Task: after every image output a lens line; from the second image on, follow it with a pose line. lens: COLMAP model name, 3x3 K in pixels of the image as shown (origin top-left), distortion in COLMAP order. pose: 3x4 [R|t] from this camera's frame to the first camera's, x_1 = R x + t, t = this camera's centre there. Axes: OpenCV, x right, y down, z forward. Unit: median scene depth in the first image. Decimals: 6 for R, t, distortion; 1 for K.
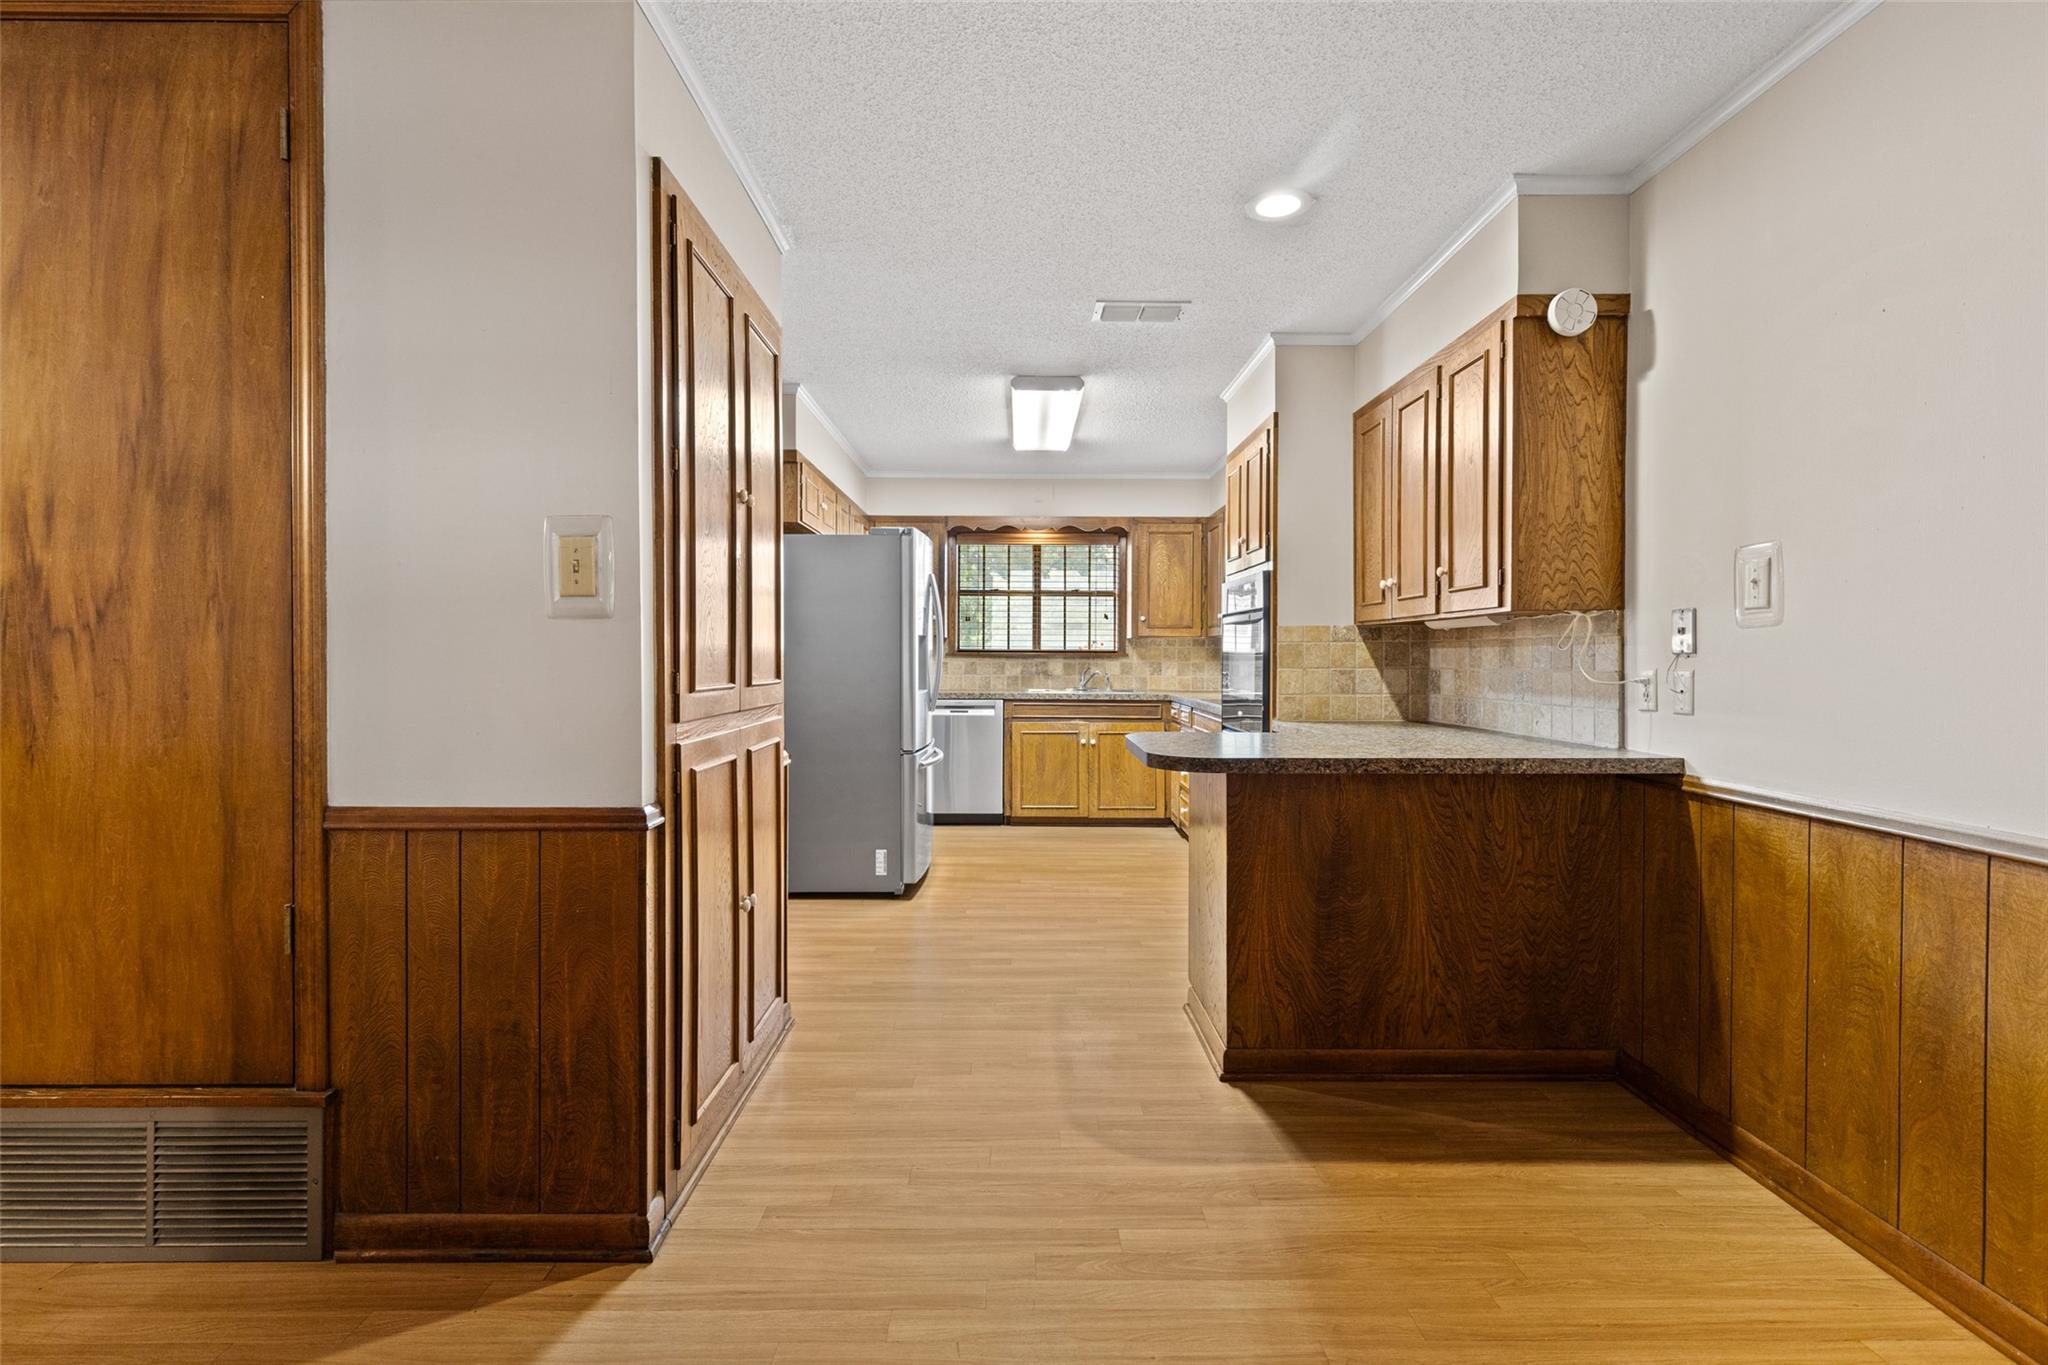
lens RADIAL K [[920.4, 0, 1024.0], [0, 920.4, 661.0], [0, 0, 1]] dist [0.002745, 0.000339]
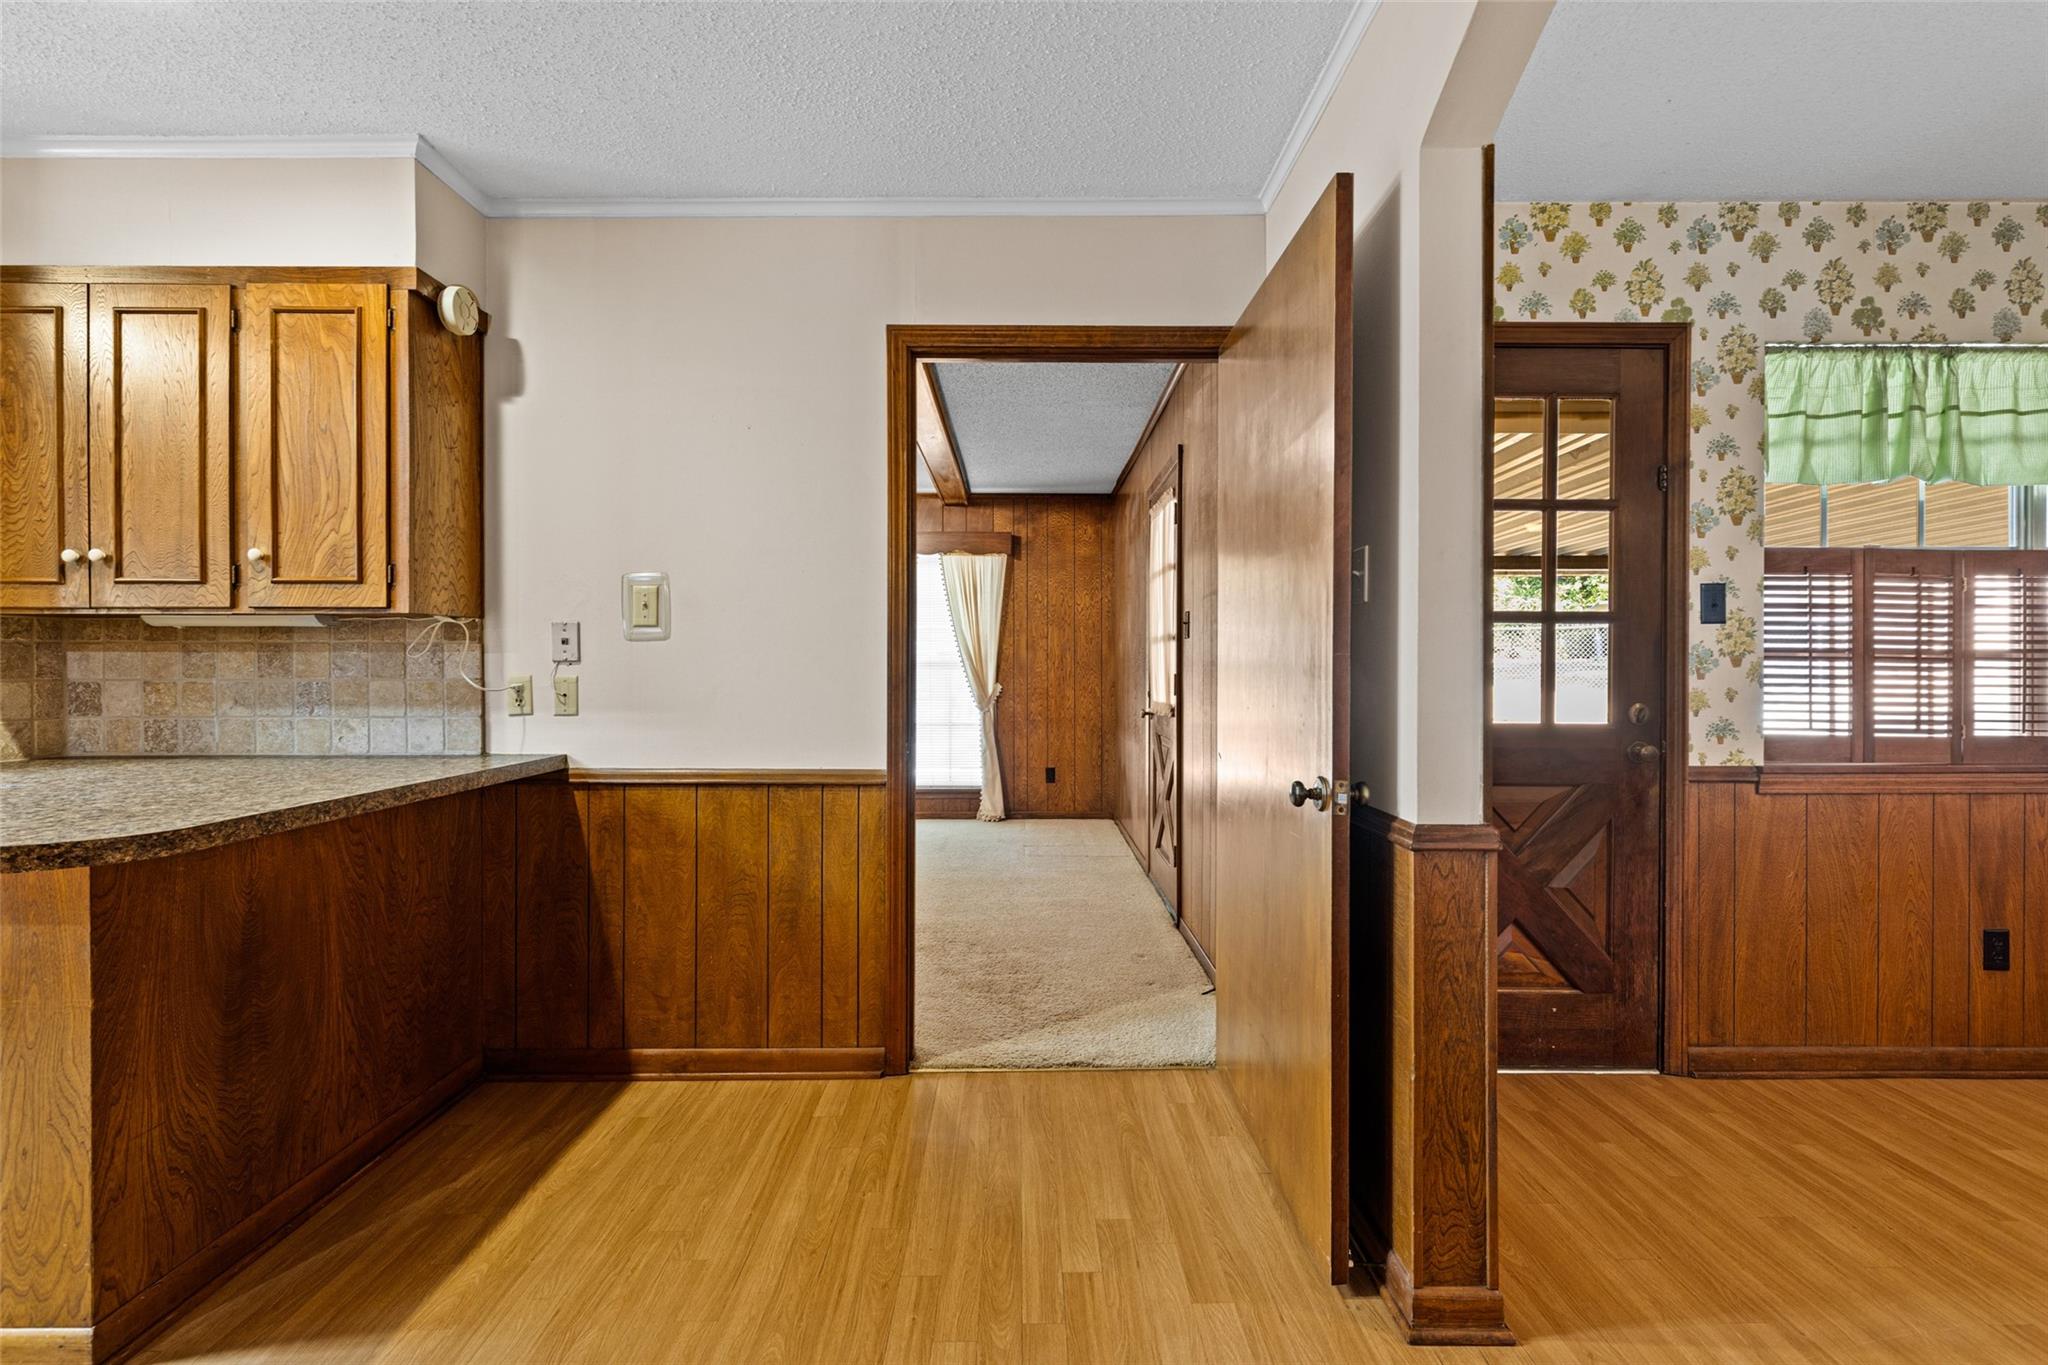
lens RADIAL K [[920.4, 0, 1024.0], [0, 920.4, 661.0], [0, 0, 1]] dist [0.002745, 0.000339]
pose [[-0.002825, 0.005763, 0.999979, -0.412579], [0.002823, 0.999979, -0.005755, -0.000778], [-0.999992, 0.002807, -0.002841, 0.442534]]
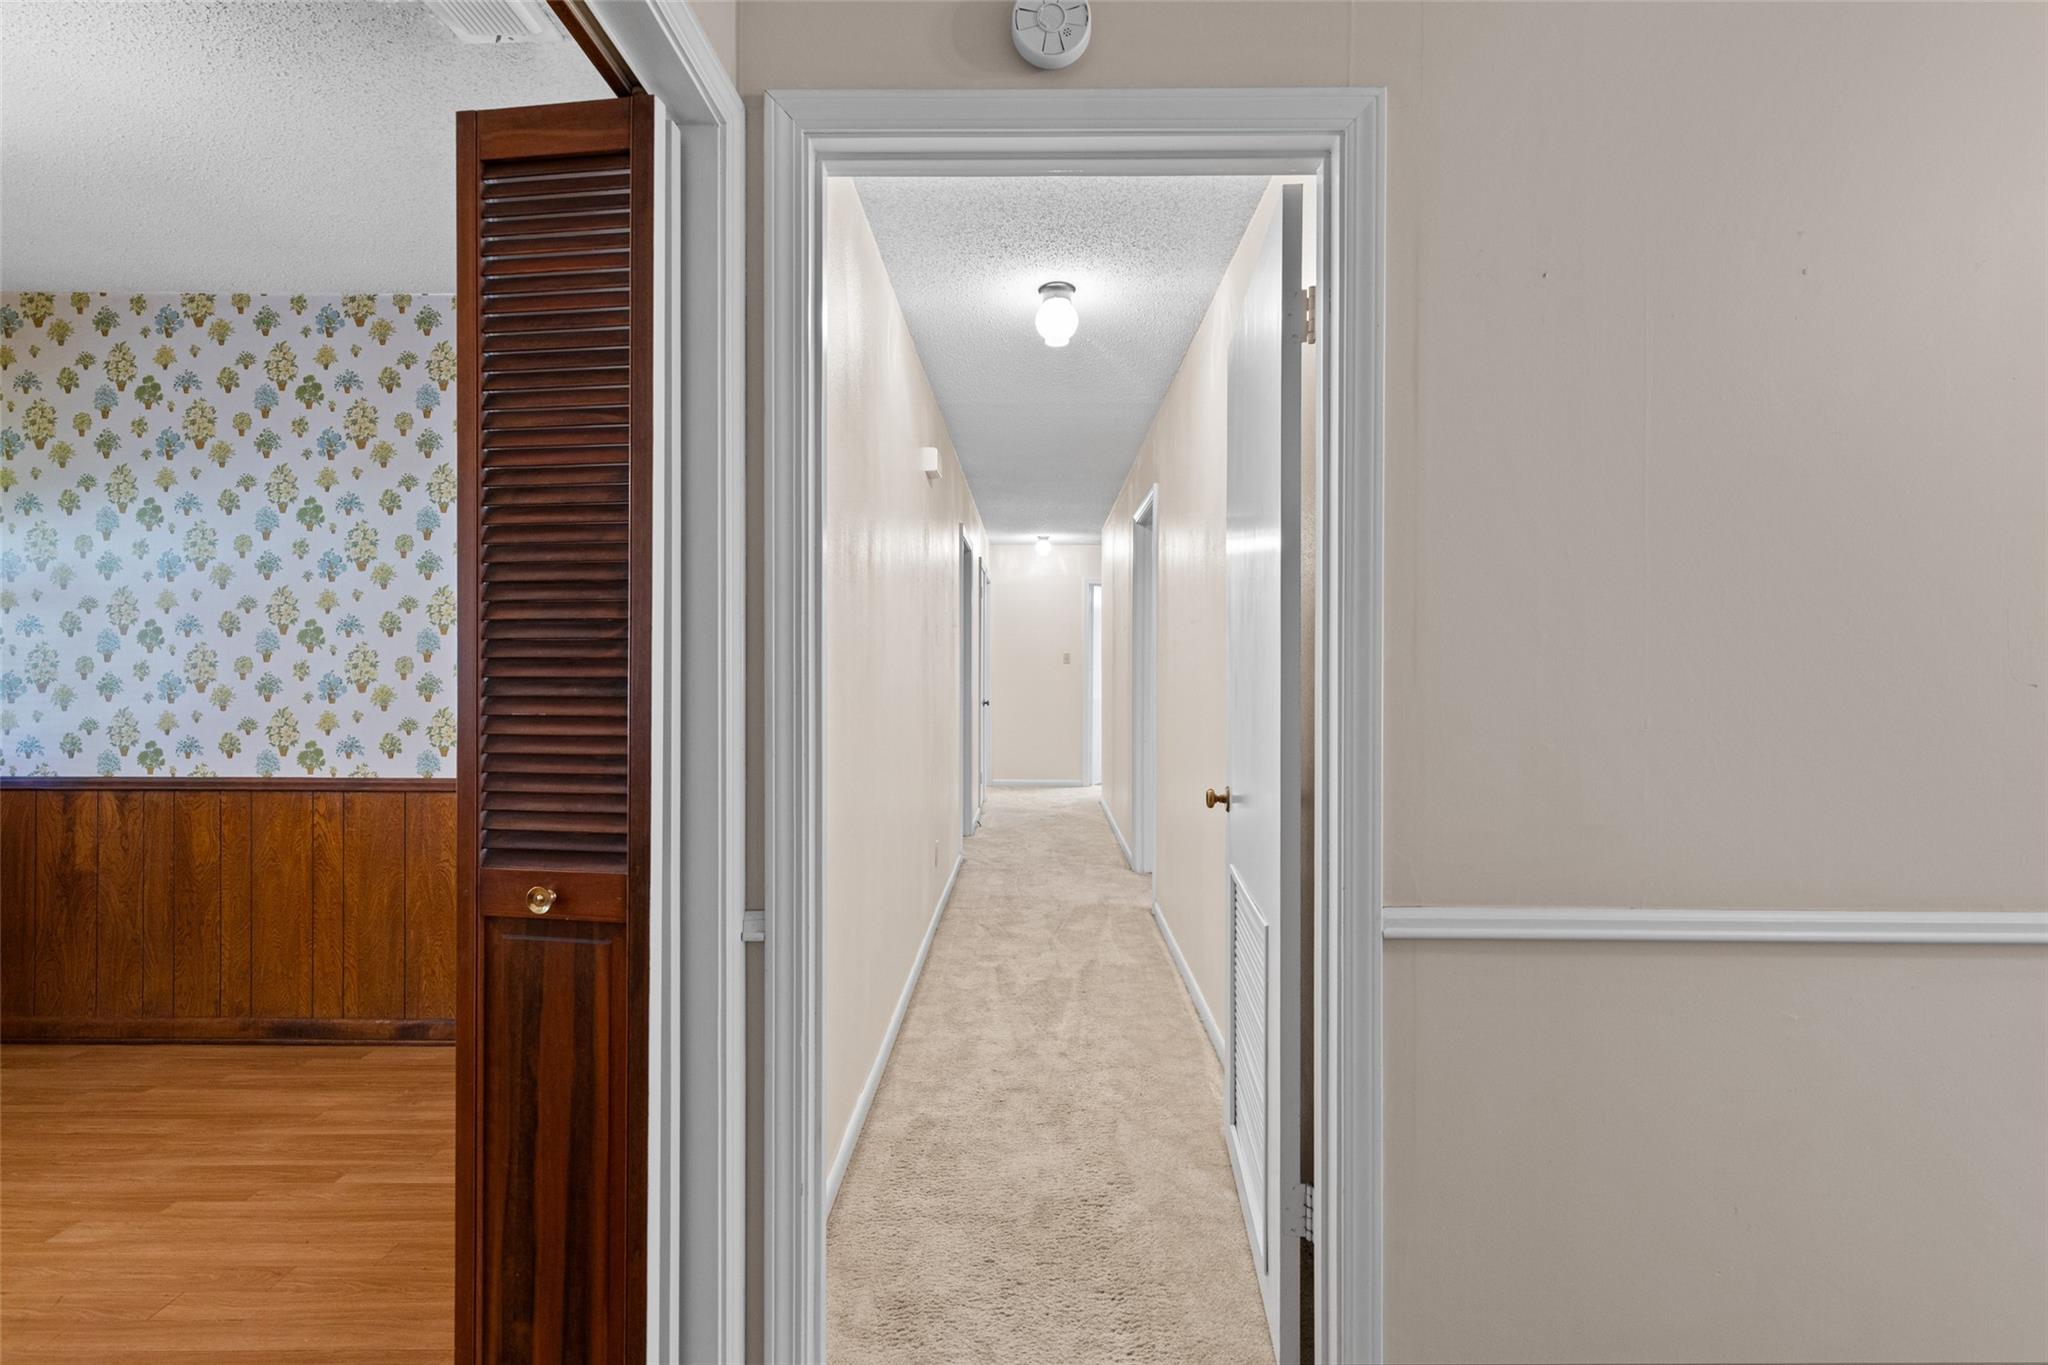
lens RADIAL K [[789.8, 0, 1024.0], [0, 789.8, 682.5], [0, 0, 1]] dist [0.002259, 0.000263]
pose [[0.011990, 0.007432, 0.999901, -0.400431], [0.002488, 0.999969, -0.007462, -0.000925], [-0.999925, 0.002577, 0.011971, -1.411448]]
